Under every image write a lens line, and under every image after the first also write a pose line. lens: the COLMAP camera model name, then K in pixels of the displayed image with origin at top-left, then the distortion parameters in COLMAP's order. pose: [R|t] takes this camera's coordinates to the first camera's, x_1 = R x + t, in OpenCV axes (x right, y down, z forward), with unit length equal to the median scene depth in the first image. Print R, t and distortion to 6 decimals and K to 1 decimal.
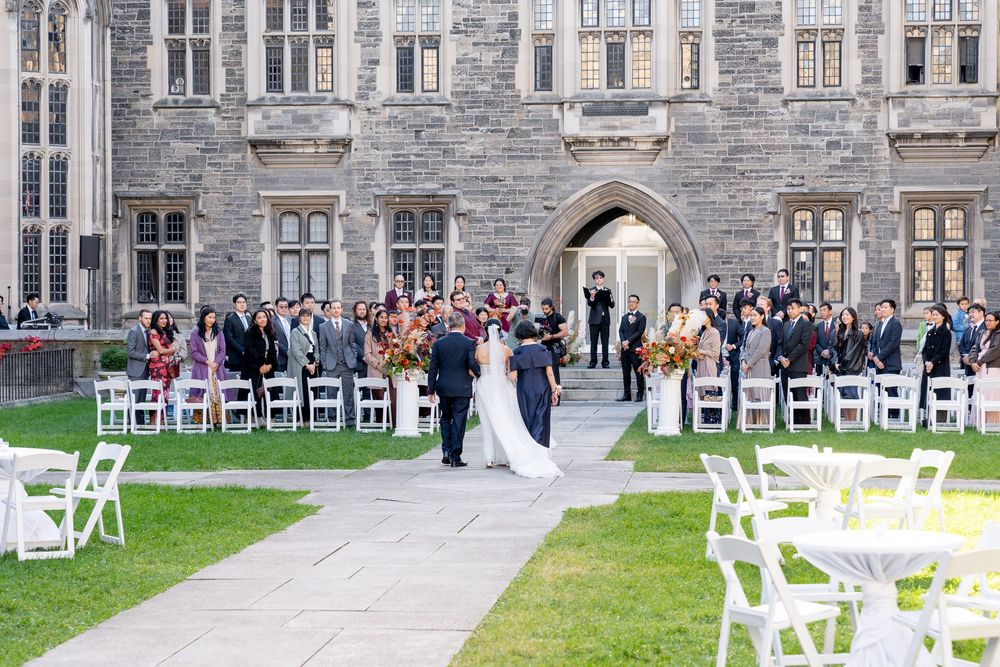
lens RADIAL K [[2297.9, 0, 459.6], [0, 2297.9, 363.3], [0, 0, 1]] dist [0.031463, 0.171991]
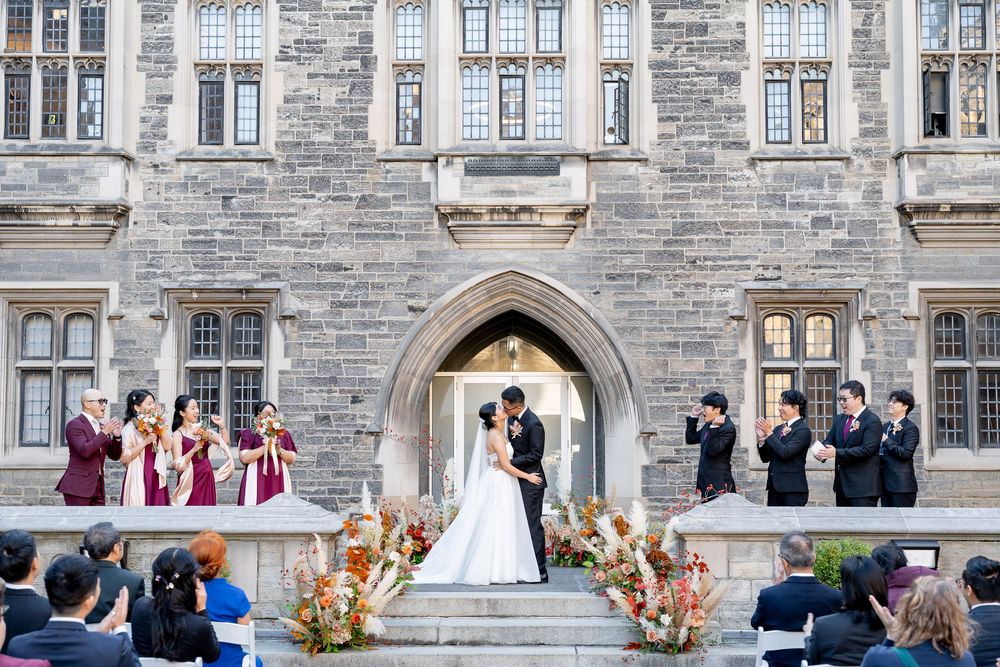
lens RADIAL K [[1376.8, 0, 500.0], [0, 1376.8, 333.5], [0, 0, 1]] dist [0.035152, 0.059738]
pose [[0.994680, 0.010804, 0.102445, 0.021756], [0.000259, 0.994220, -0.107362, -0.015689], [-0.103013, 0.106817, 0.988928, 0.587403]]
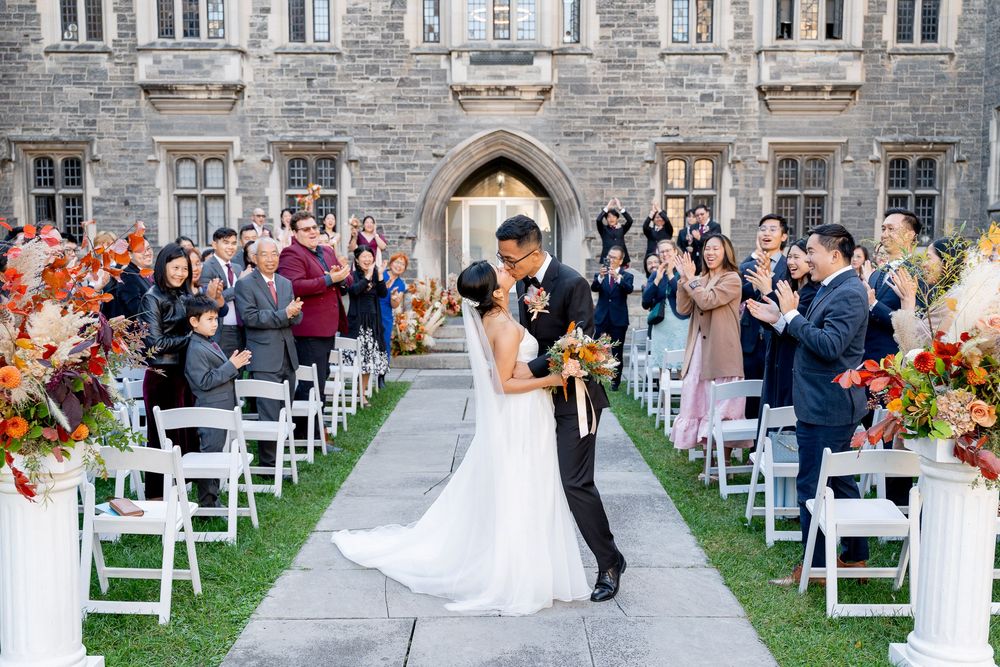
lens RADIAL K [[1058.5, 0, 511.4], [0, 1058.5, 337.5], [0, 0, 1]] dist [0.008974, 0.020906]
pose [[0.992073, -0.008525, 0.125376, 0.011082], [0.001875, 0.998589, 0.053061, -0.010443], [-0.125652, -0.052406, 0.990689, 0.514074]]
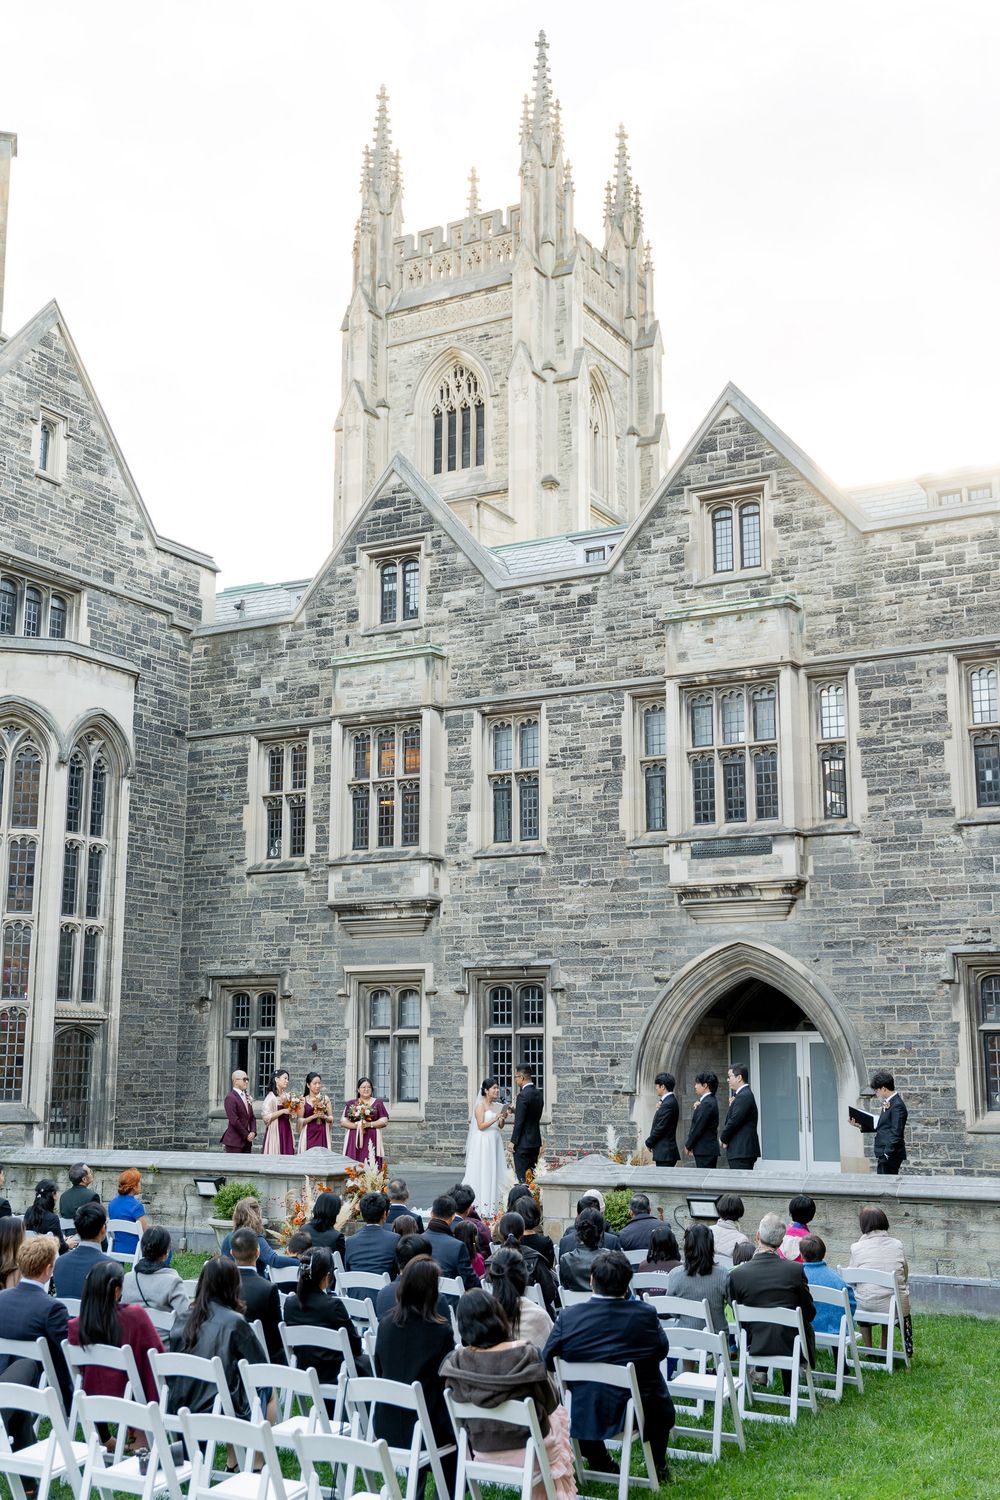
lens RADIAL K [[1674.1, 0, 500.0], [0, 1674.1, 750.0], [0, 0, 1]] dist [0.007082, 0.003384]
pose [[0.923551, -0.068503, -0.377307, 0.206181], [-0.015632, 0.976372, -0.215531, -0.020957], [0.383157, 0.204951, 0.900659, 0.456929]]
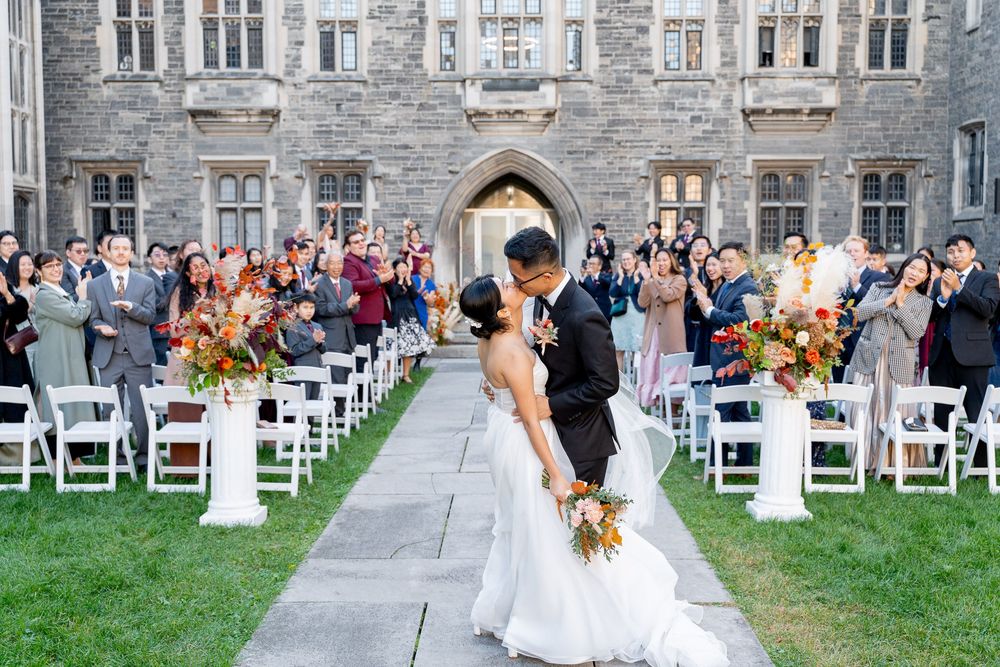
lens RADIAL K [[1065.0, 0, 502.0], [0, 1065.0, 318.8], [0, 0, 1]] dist [0.010313, 0.021106]
pose [[0.994199, -0.005450, 0.107416, 0.005293], [0.002292, 0.999562, 0.029497, -0.009407], [-0.107530, -0.029080, 0.993776, 0.460720]]
